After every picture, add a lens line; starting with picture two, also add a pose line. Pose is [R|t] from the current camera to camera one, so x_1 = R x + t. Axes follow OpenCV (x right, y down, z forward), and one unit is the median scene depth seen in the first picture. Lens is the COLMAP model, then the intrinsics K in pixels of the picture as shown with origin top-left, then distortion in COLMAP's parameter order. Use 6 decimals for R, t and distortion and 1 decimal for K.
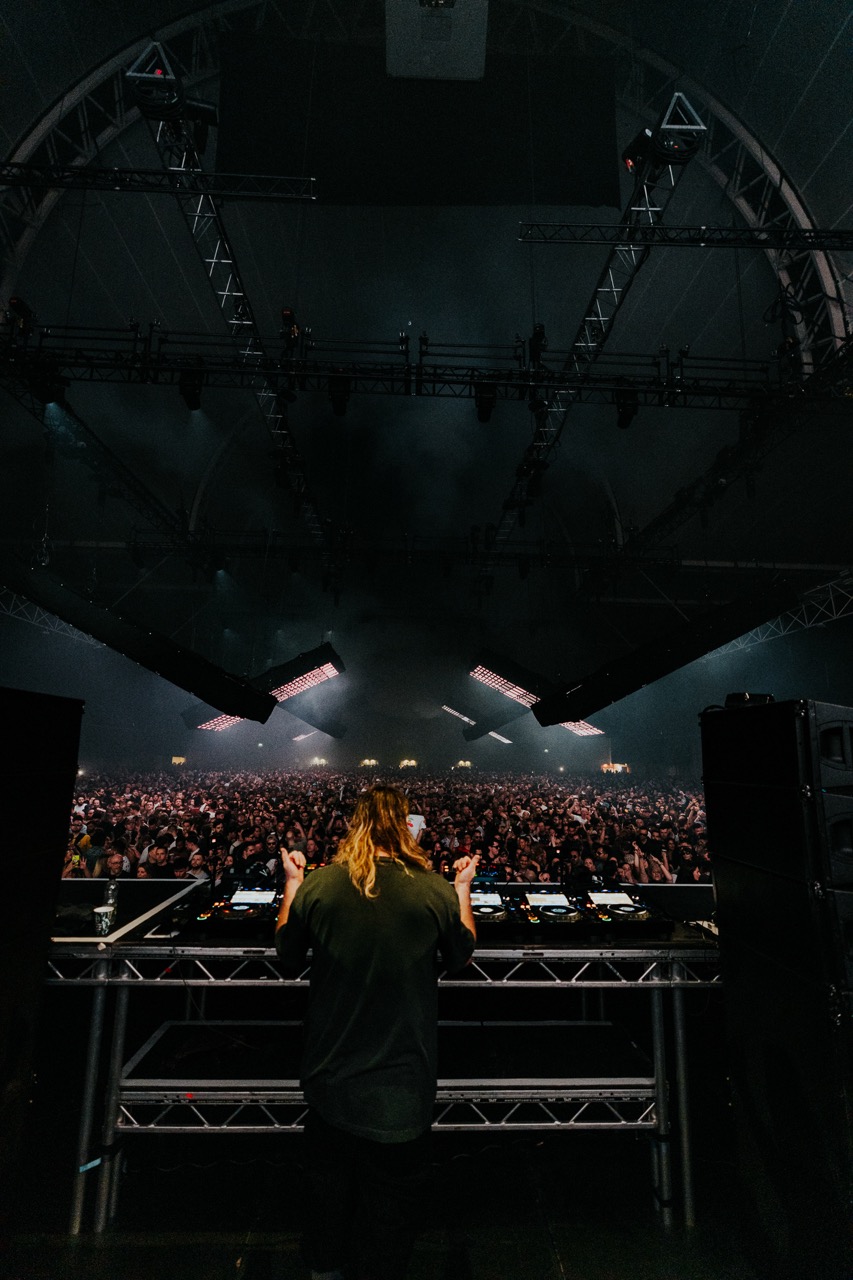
lens RADIAL K [[581.8, 0, 432.3], [0, 581.8, 640.4], [0, 0, 1]] dist [0.000486, 0.000009]
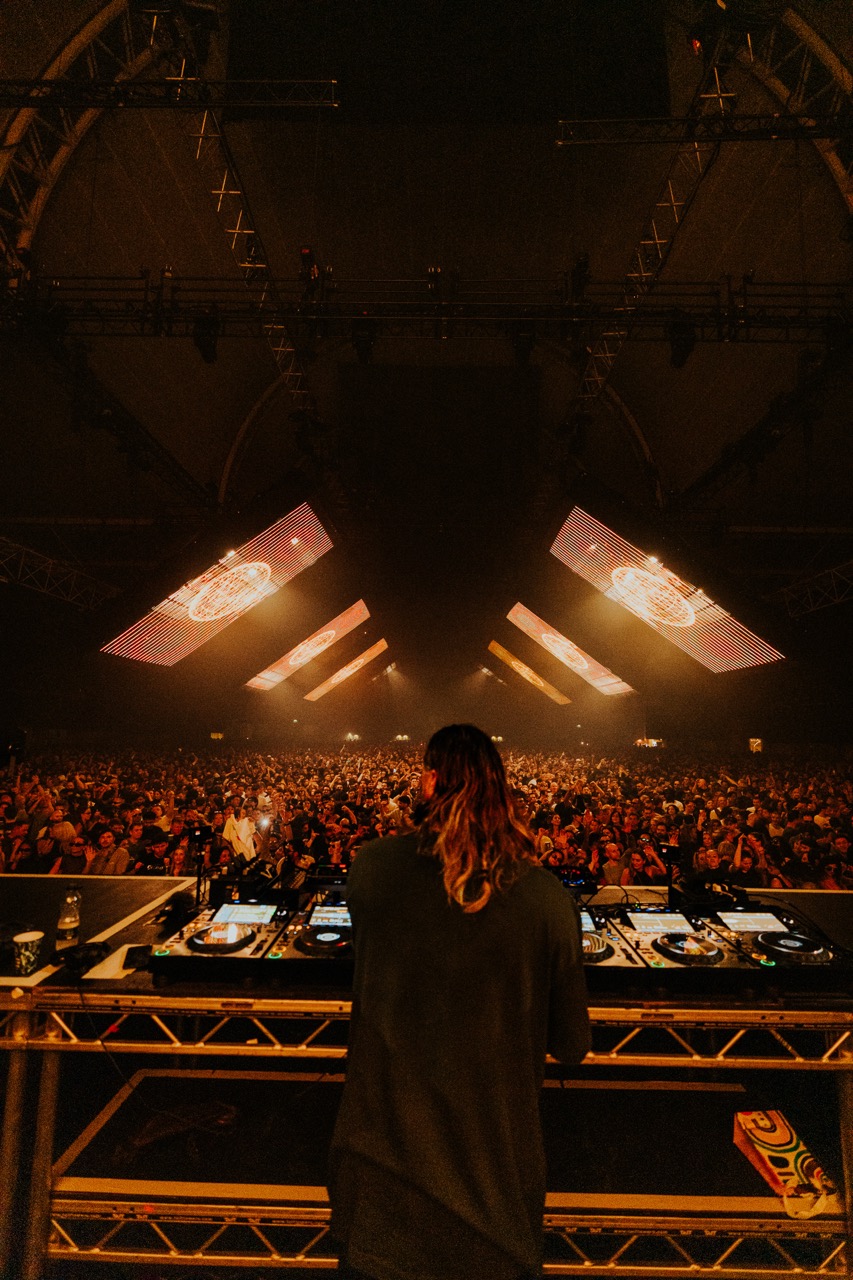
lens RADIAL K [[575.6, 0, 432.4], [0, 575.6, 639.6], [0, 0, 1]] dist [0.000553, 0.000407]
pose [[0.998573, -0.010466, -0.052362, -0.040116], [0.012403, 0.999246, 0.036794, 0.088987], [0.051937, -0.037391, 0.997950, 0.353304]]
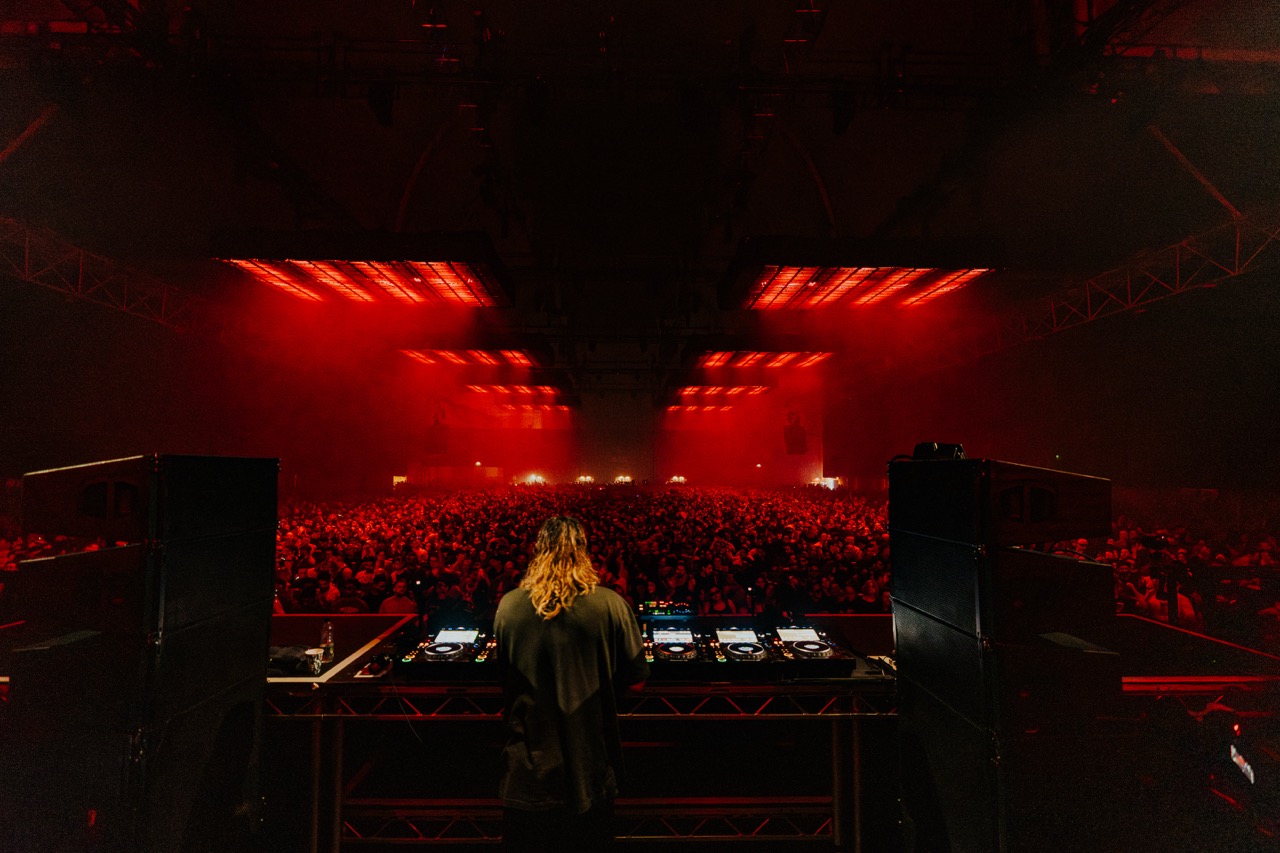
lens RADIAL K [[581.8, 0, 634.4], [0, 581.8, 427.8], [0, 0, 1]] dist [0.000486, 0.000009]
pose [[0.999671, -0.014150, -0.021377, 0.047671], [0.016652, 0.992416, 0.121794, -0.064229], [0.019491, -0.122110, 0.992325, 0.007037]]
